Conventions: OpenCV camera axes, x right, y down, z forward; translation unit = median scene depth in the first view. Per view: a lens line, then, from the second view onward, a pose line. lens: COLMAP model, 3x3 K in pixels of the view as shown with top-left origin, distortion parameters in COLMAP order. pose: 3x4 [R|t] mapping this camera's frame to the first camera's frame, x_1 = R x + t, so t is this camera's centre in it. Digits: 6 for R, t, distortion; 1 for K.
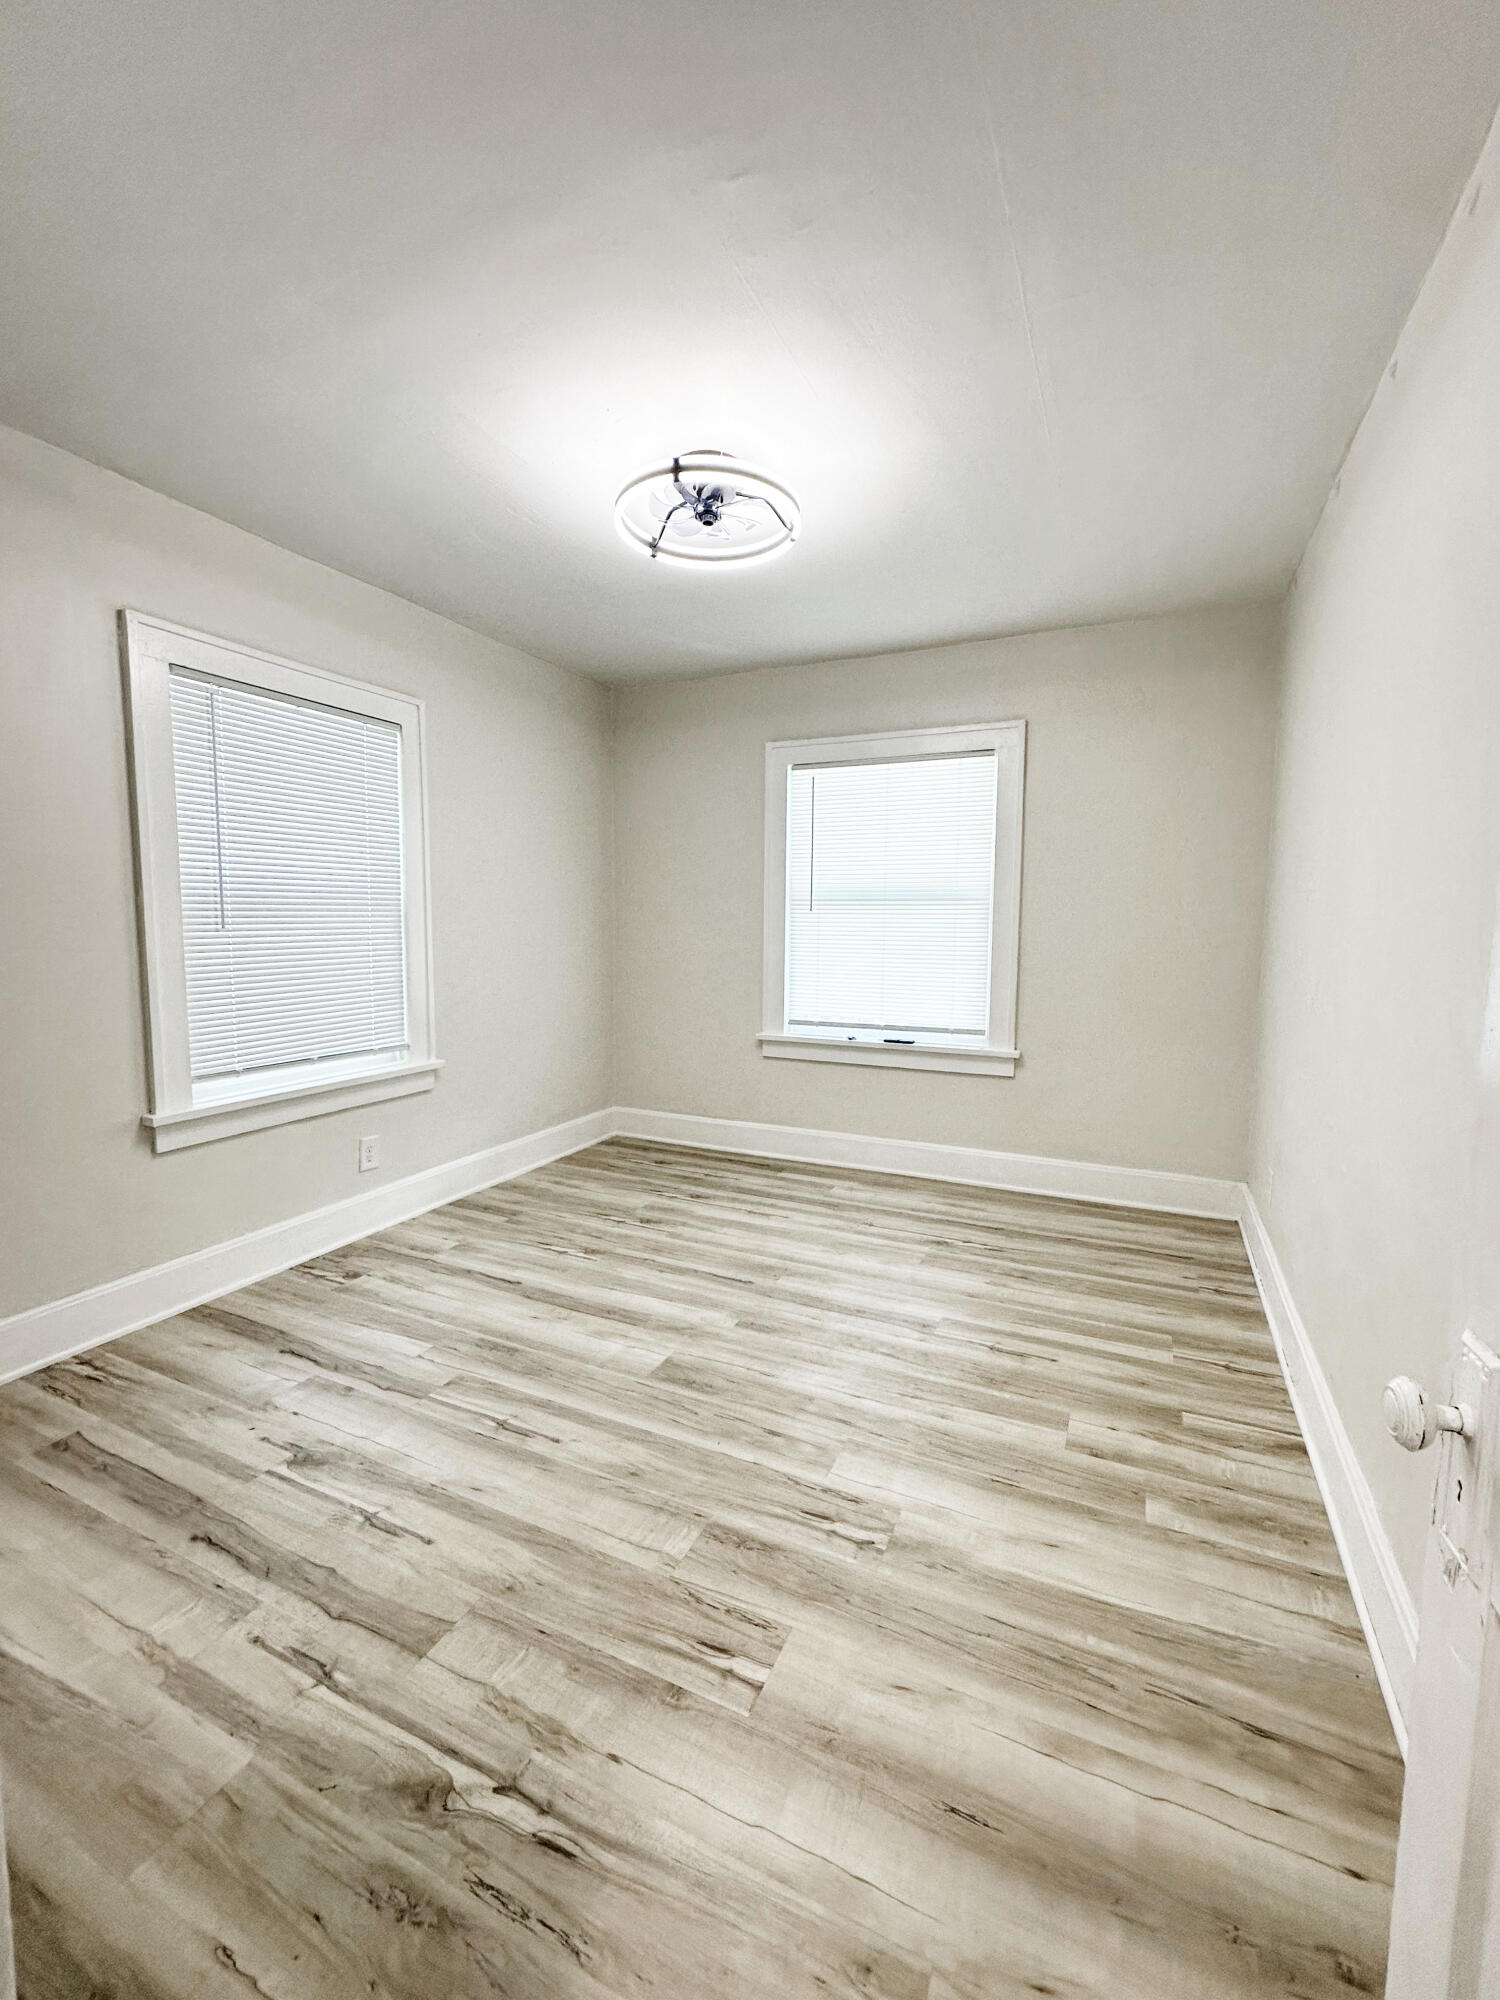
lens RADIAL K [[809.6, 0, 750.0], [0, 809.6, 1000.0], [0, 0, 1]] dist [-0.001606, -0.000026]
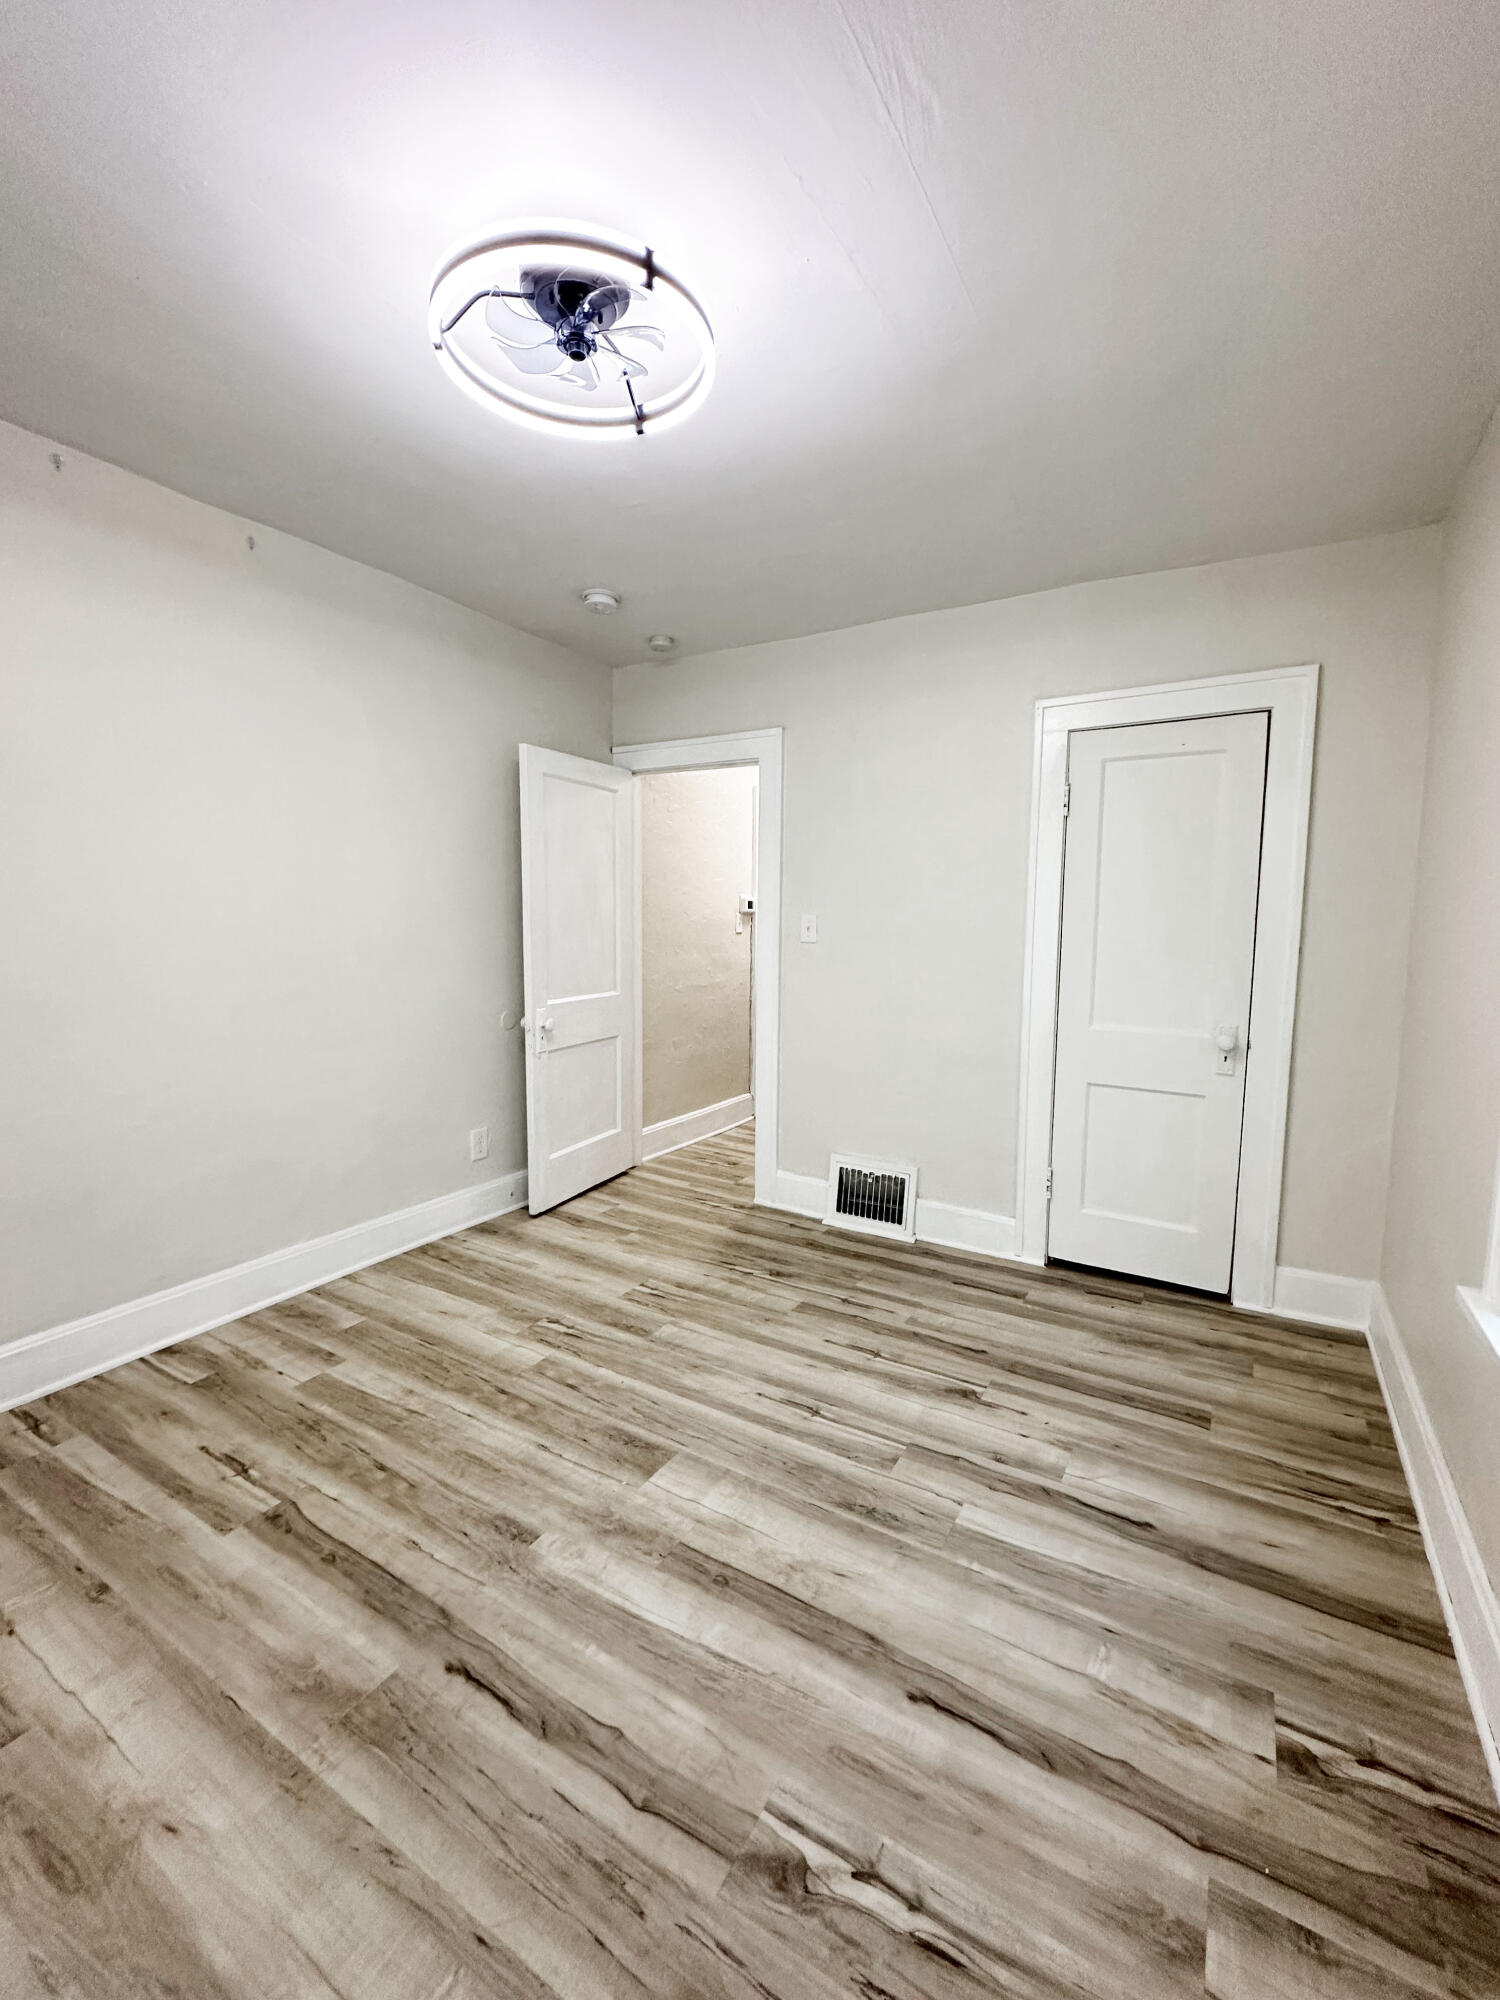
lens RADIAL K [[808.0, 0, 750.0], [0, 808.0, 1000.0], [0, 0, 1]] dist [0.007495, 0.000081]
pose [[-0.995012, -0.029117, 0.095411, -0.313999], [-0.009695, 0.980153, 0.198004, -0.226646], [-0.099283, 0.196091, -0.975547, 1.985773]]
